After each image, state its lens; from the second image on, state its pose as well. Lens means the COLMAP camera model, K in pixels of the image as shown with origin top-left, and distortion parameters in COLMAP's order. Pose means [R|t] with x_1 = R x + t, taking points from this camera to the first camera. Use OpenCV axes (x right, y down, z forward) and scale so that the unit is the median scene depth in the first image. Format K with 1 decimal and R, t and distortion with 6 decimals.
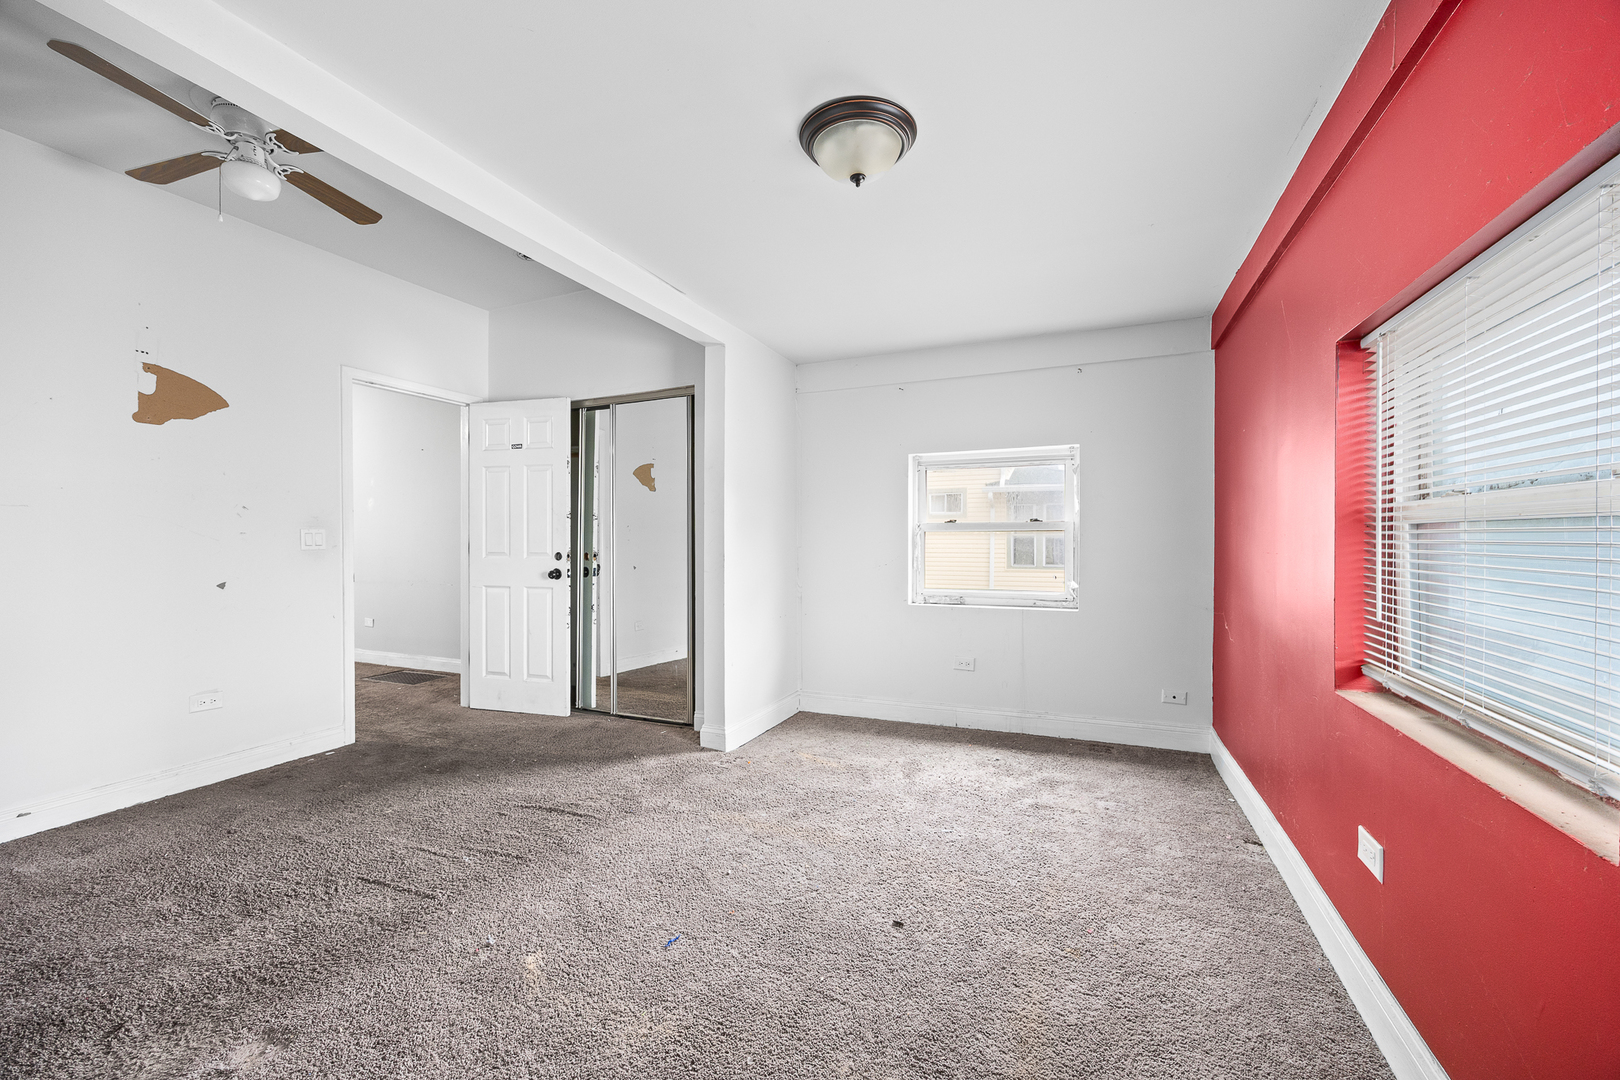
lens RADIAL K [[623.3, 0, 818.1], [0, 623.3, 538.6], [0, 0, 1]] dist [0.001141, -0.000160]
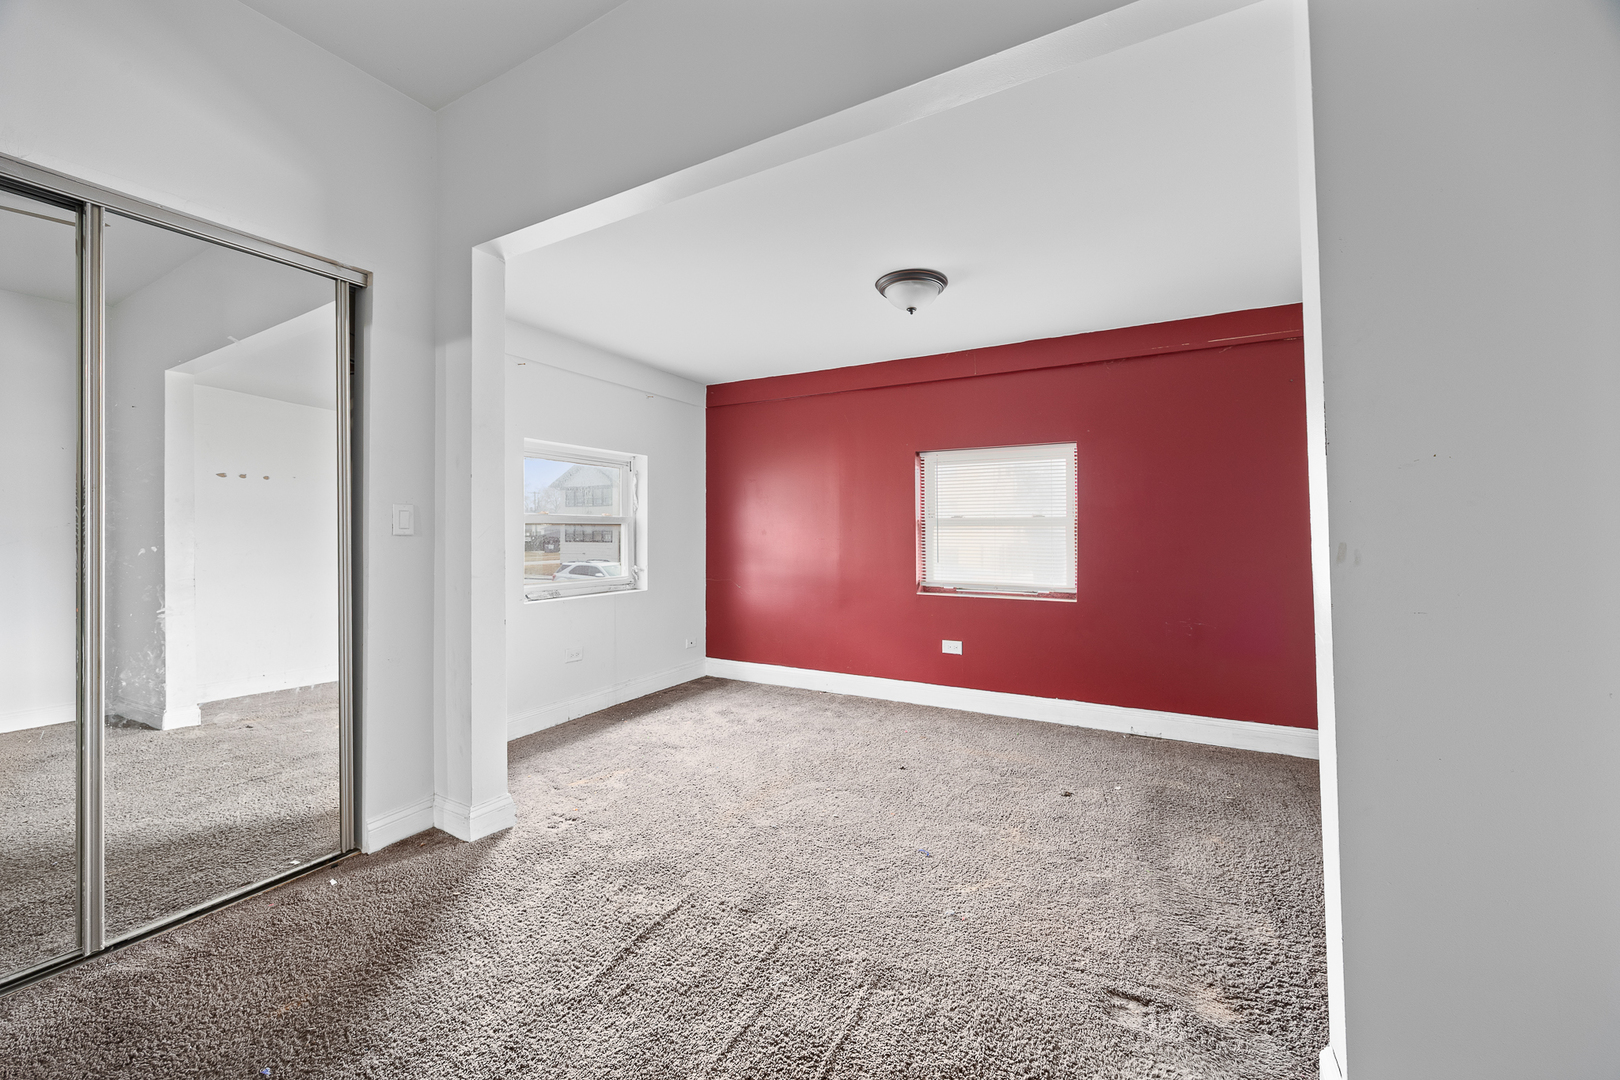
lens RADIAL K [[623.3, 0, 813.3], [0, 623.3, 529.9], [0, 0, 1]] dist [0.001141, -0.000160]
pose [[0.134007, 0.002892, 0.990976, -0.828070], [0.006167, 0.999974, -0.003752, 0.006558], [-0.990961, 0.006614, 0.133986, 0.563790]]
